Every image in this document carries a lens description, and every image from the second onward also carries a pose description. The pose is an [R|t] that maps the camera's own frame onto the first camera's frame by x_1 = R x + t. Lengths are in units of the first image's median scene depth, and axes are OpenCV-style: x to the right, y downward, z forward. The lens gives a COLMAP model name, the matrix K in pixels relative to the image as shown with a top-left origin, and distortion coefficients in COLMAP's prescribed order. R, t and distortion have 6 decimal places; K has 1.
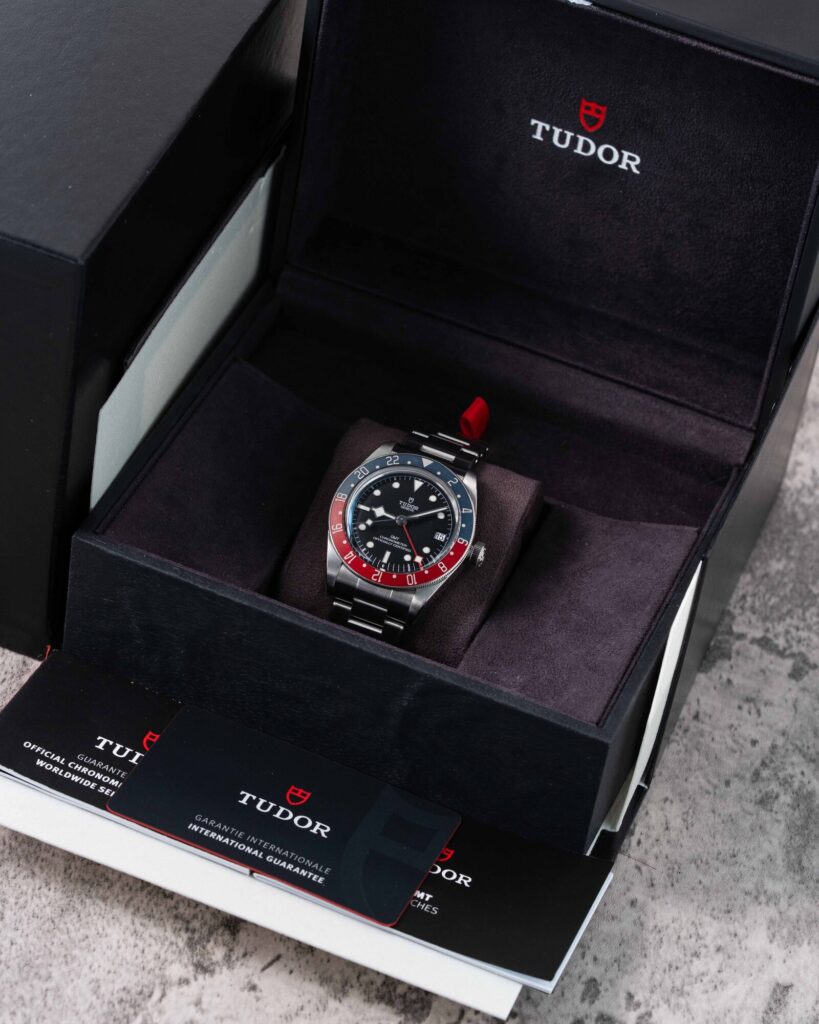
lens RADIAL K [[4458.8, 0, 411.5], [0, 4458.8, 512.6], [0, 0, 1]] dist [-0.012540, 0.000000]
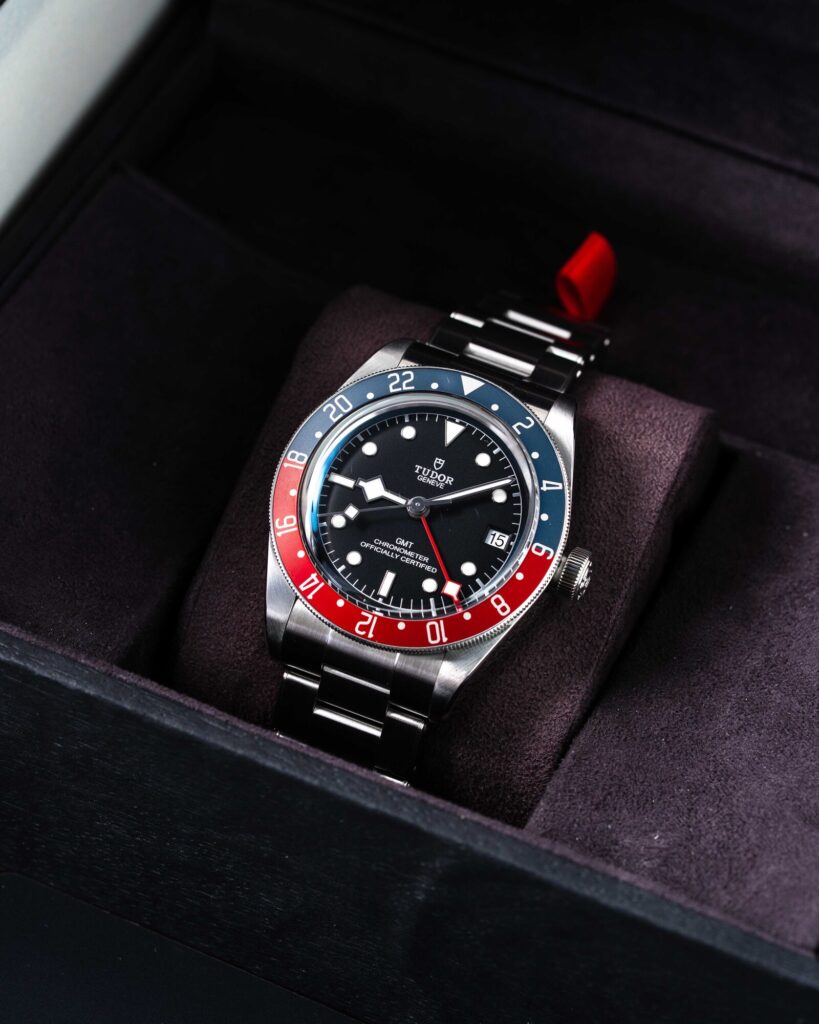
lens RADIAL K [[4458.8, 0, 405.0], [0, 4458.8, 508.9], [0, 0, 1]] dist [-0.012540, 0.000000]
pose [[0.996956, -0.009682, -0.077361, 0.034081], [0.015571, 0.996995, 0.075886, -0.035110], [0.076394, -0.076860, 0.994111, 0.514596]]
